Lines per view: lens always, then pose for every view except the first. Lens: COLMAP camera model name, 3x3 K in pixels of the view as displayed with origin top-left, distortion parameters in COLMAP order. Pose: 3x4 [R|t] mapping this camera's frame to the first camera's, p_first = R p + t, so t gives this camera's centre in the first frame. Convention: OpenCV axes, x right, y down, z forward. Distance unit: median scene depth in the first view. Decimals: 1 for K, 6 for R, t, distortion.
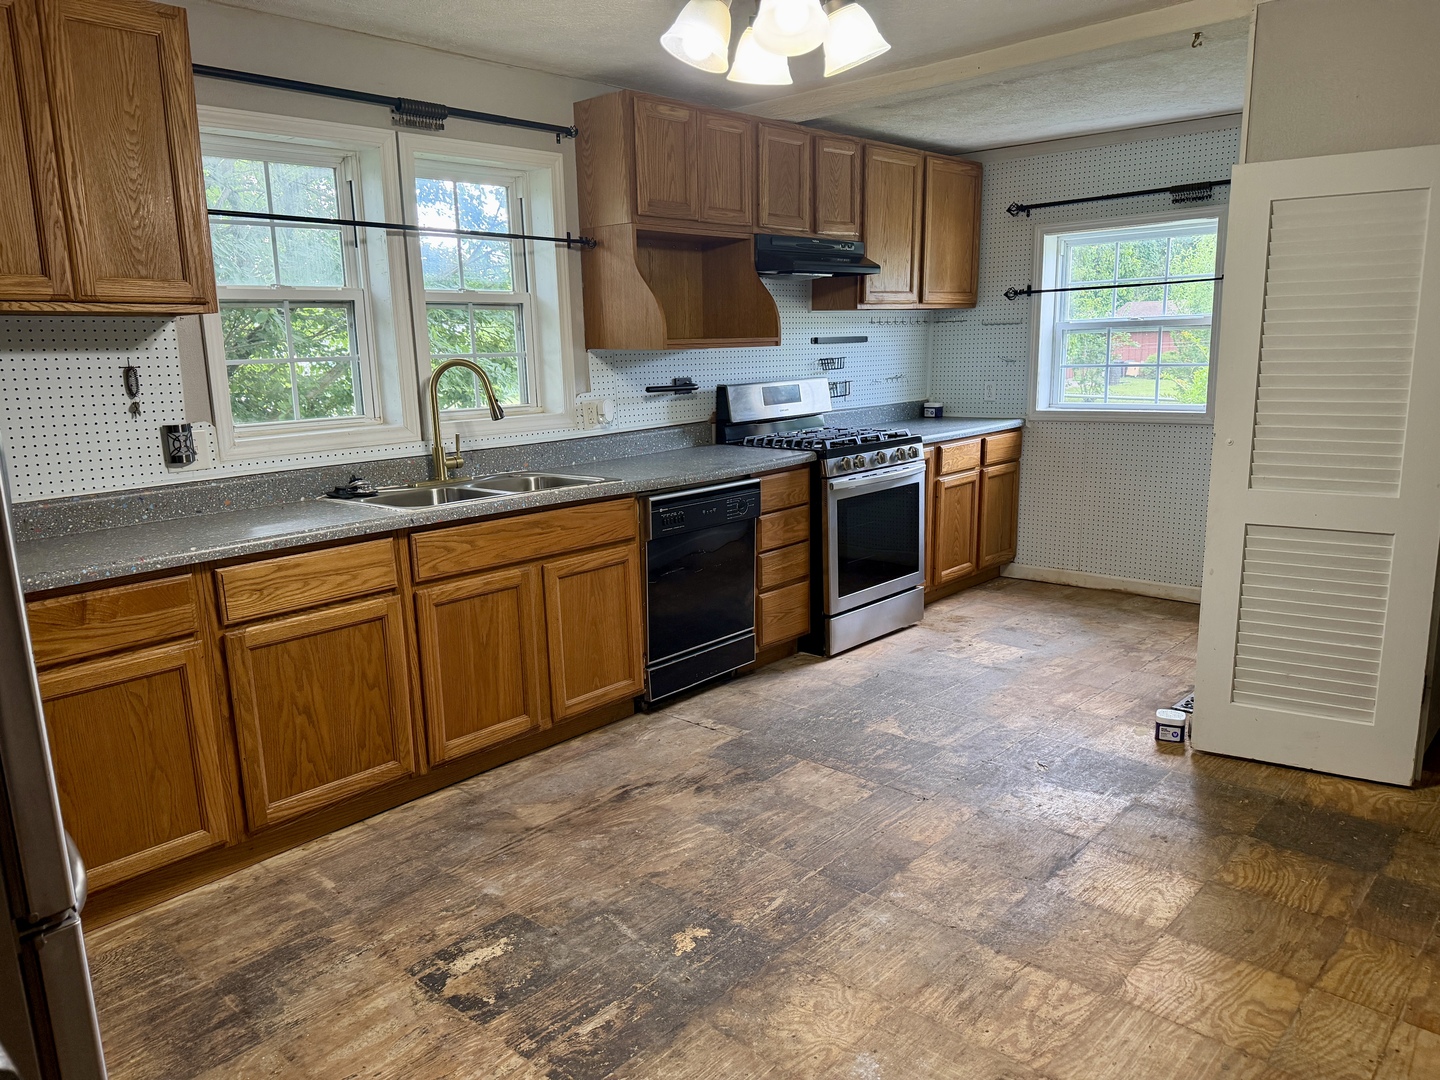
lens RADIAL K [[1018.1, 0, 720.0], [0, 1018.1, 540.0], [0, 0, 1]] dist [0.126408, -0.181585]
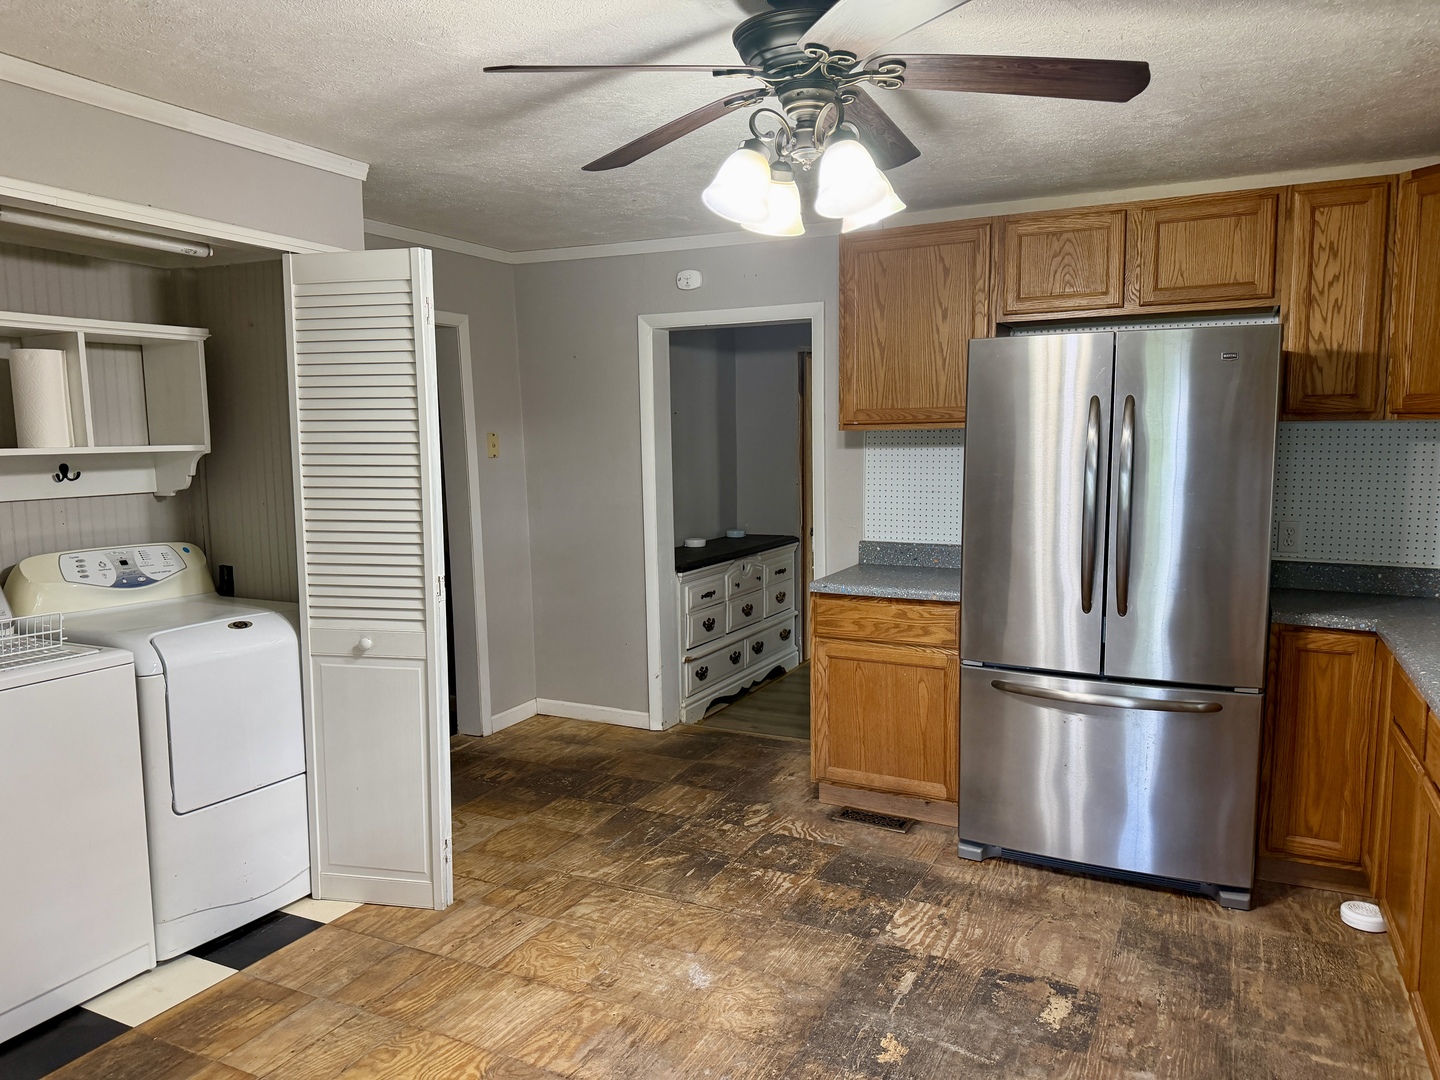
lens RADIAL K [[1018.1, 0, 720.0], [0, 1018.1, 540.0], [0, 0, 1]] dist [0.126408, -0.181585]
pose [[-0.958005, 0.066241, -0.278995, 0.422324], [-0.021172, 0.953956, 0.299198, -0.437716], [0.285968, 0.292540, -0.912493, 1.905623]]
